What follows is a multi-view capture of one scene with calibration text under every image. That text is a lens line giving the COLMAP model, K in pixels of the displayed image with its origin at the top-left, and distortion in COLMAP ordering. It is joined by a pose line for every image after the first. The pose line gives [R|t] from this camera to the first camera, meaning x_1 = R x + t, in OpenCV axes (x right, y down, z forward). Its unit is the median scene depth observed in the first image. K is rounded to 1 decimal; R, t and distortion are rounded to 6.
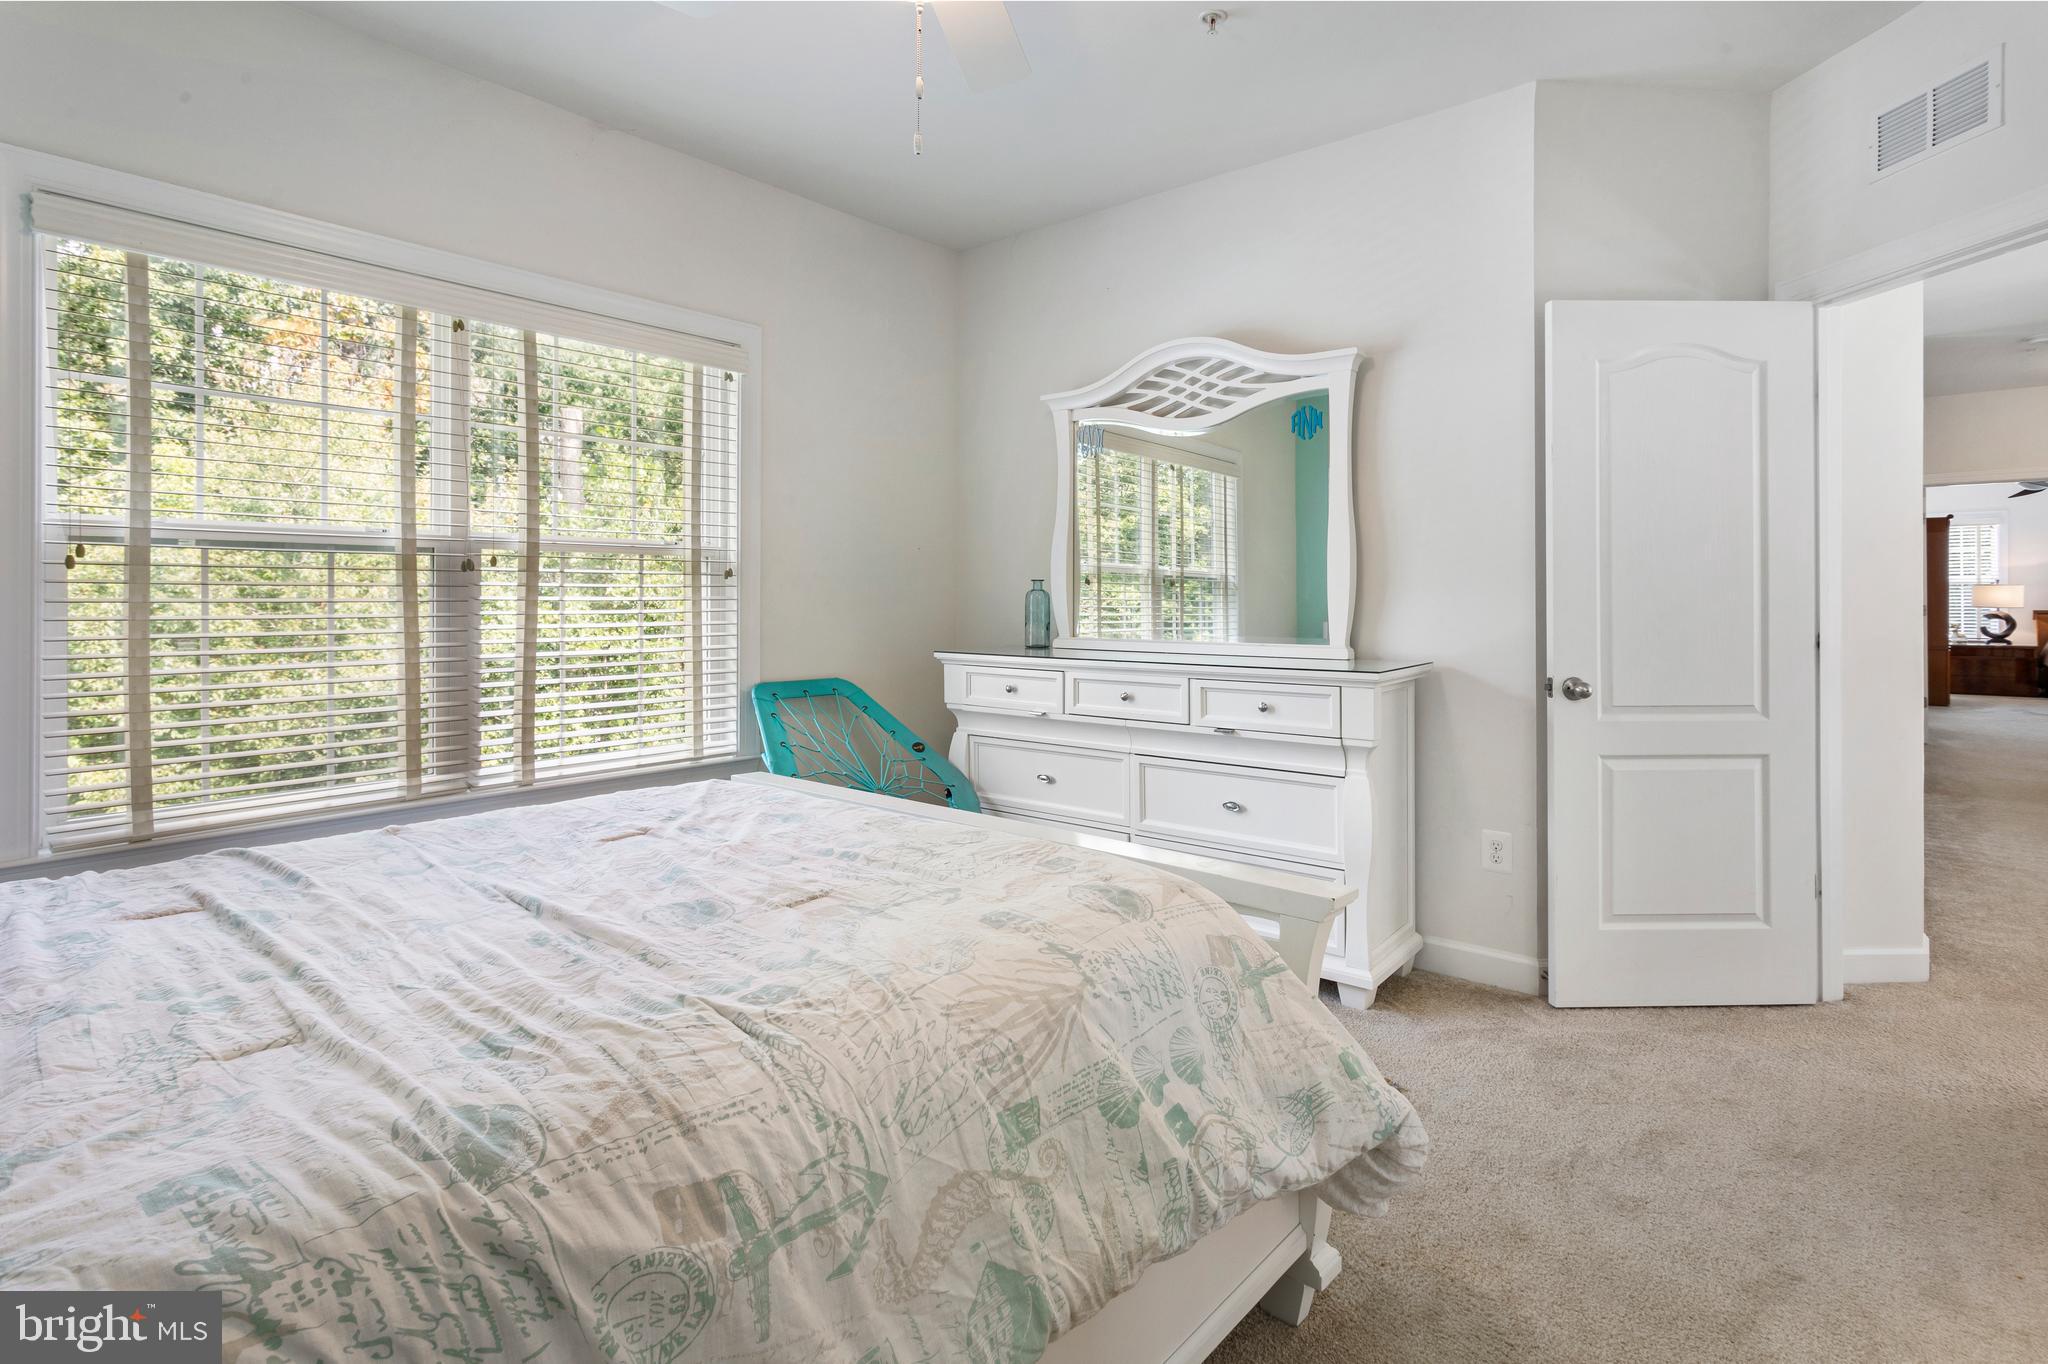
lens RADIAL K [[1025.1, 0, 1029.4], [0, 1025.1, 592.0], [0, 0, 1]] dist [0.001811, 0.000431]
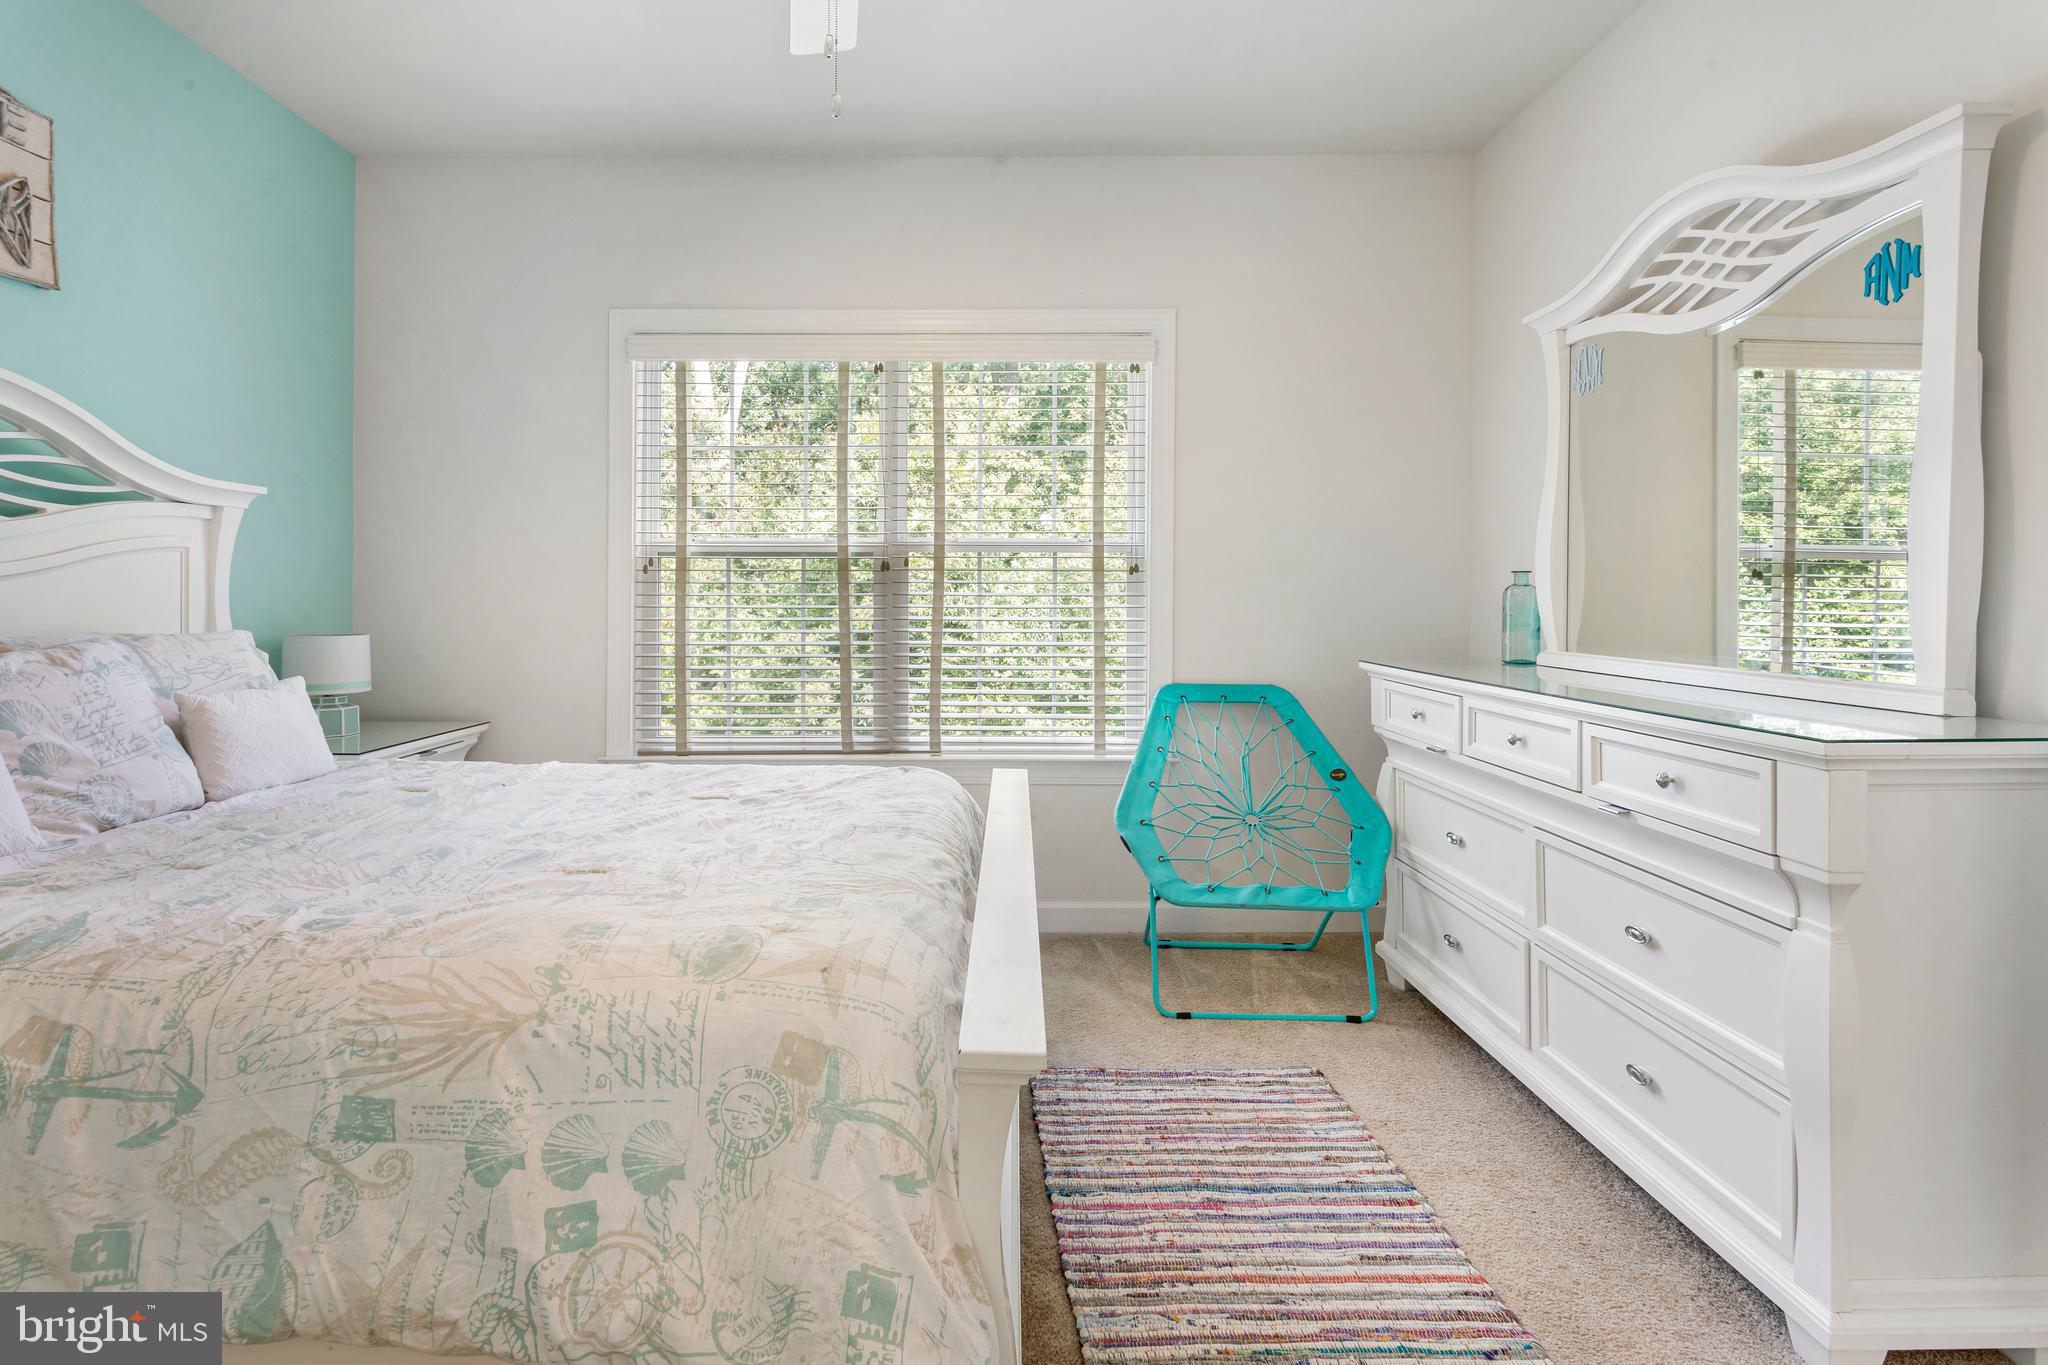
lens RADIAL K [[1011.1, 0, 964.4], [0, 1011.1, 601.5], [0, 0, 1]] dist [0.000310, 0.000659]
pose [[0.631613, 0.007677, -0.775246, 0.361760], [0.000877, 0.999943, 0.010616, 0.002339], [0.775283, -0.007385, 0.631570, 0.270032]]
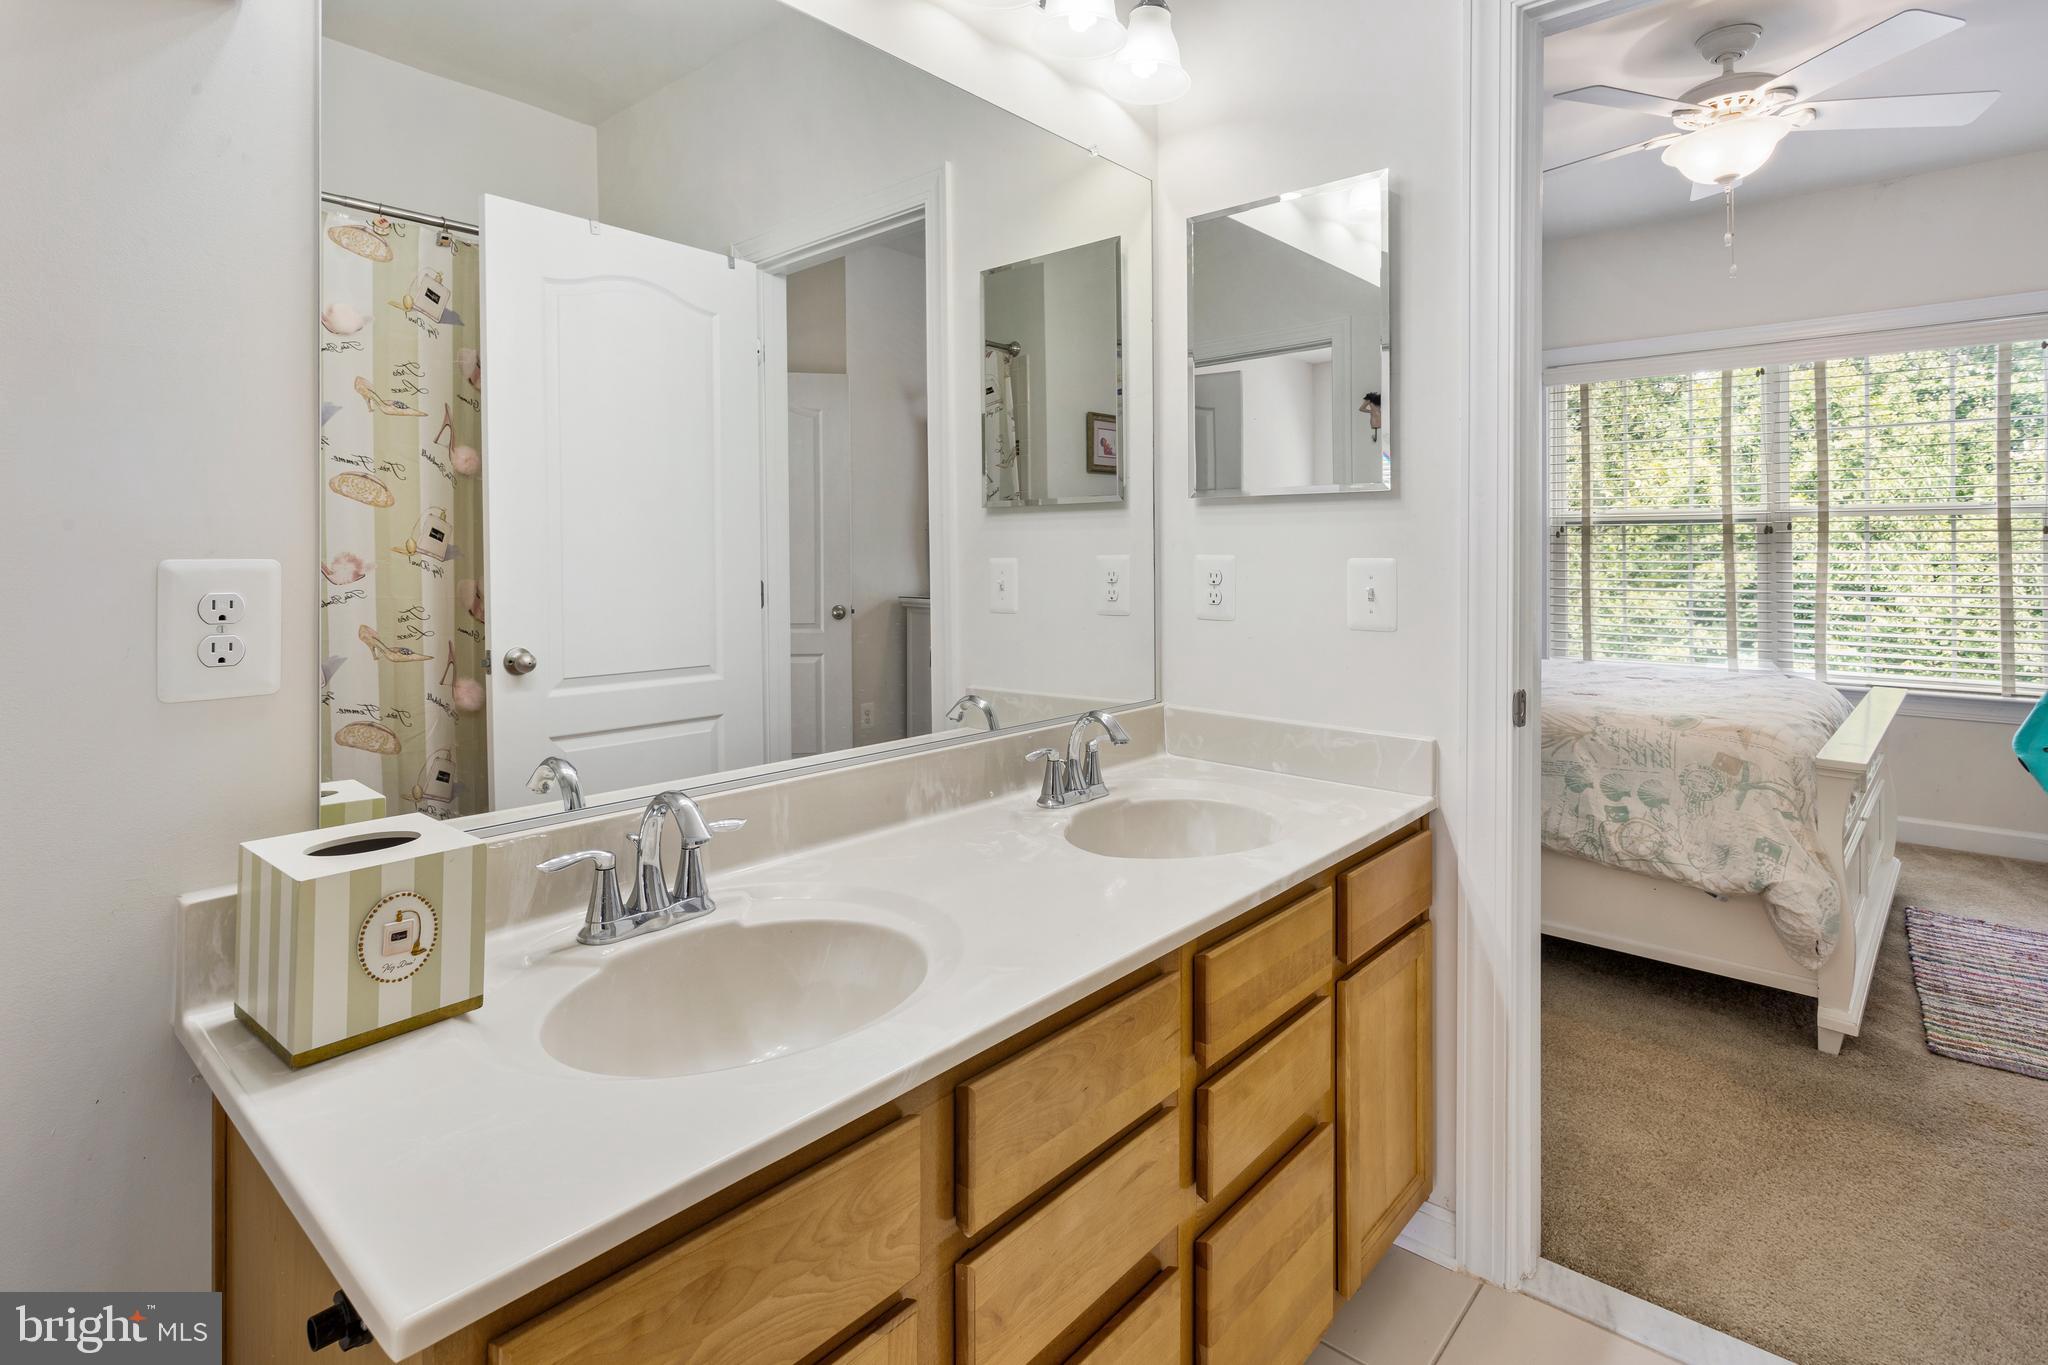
lens RADIAL K [[1017.2, 0, 1027.7], [0, 1017.2, 542.2], [0, 0, 1]] dist [-0.000311, 0.000320]
pose [[-0.020820, -0.008367, -0.999748, 0.807569], [0.005870, 0.999947, -0.008491, -0.001362], [0.999766, -0.006046, -0.020770, -0.044884]]
